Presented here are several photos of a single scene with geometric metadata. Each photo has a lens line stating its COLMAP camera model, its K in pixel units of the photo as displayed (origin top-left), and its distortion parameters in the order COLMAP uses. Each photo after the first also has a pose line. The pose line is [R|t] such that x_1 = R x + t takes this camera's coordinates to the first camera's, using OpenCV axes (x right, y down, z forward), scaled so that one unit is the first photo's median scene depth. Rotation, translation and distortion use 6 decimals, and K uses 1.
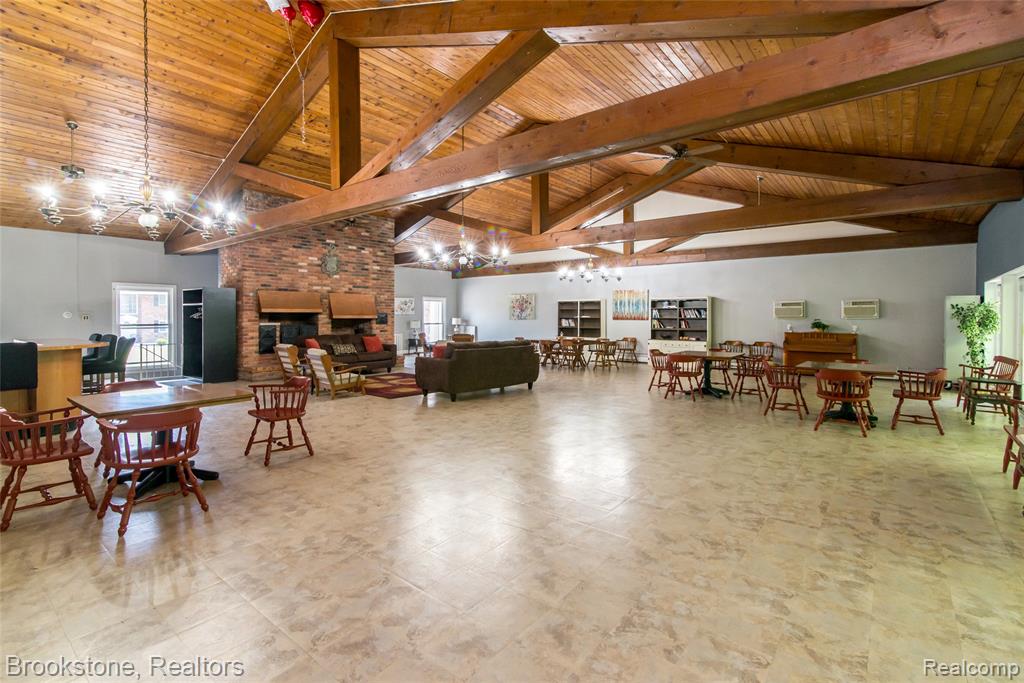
lens RADIAL K [[480.3, 0, 508.2], [0, 480.3, 335.1], [0, 0, 1]] dist [0.012039, -0.000543]
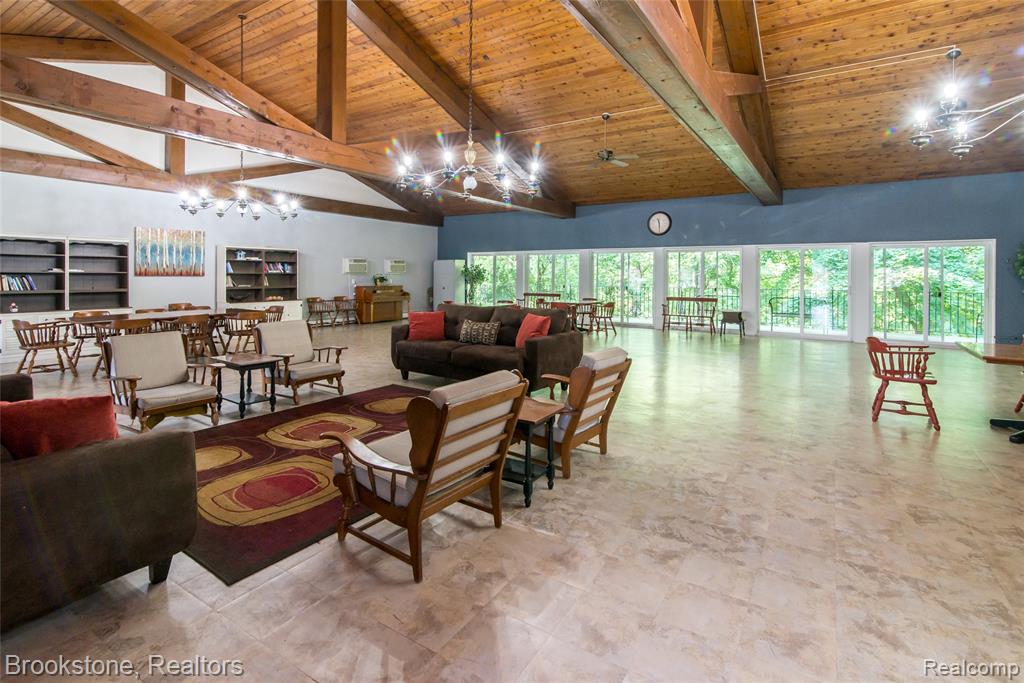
lens RADIAL K [[480.3, 0, 508.2], [0, 480.3, 335.1], [0, 0, 1]] dist [0.012039, -0.000543]
pose [[-0.096671, -0.128576, 0.986977, -0.499885], [0.033468, 0.990640, 0.132331, -0.027738], [-0.994754, 0.045825, -0.091463, 0.710486]]
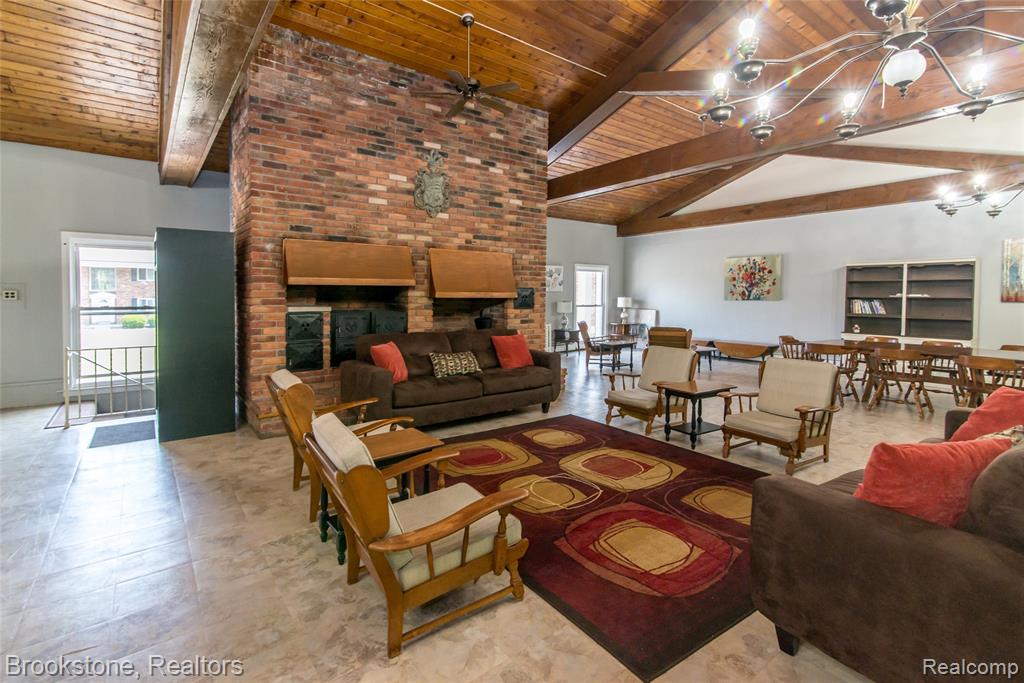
lens RADIAL K [[480.3, 0, 508.2], [0, 480.3, 335.1], [0, 0, 1]] dist [0.012039, -0.000543]
pose [[0.972201, 0.021791, -0.233133, -0.163703], [-0.011401, 0.998885, 0.045820, -0.018757], [0.233872, -0.041888, 0.971365, 0.502254]]
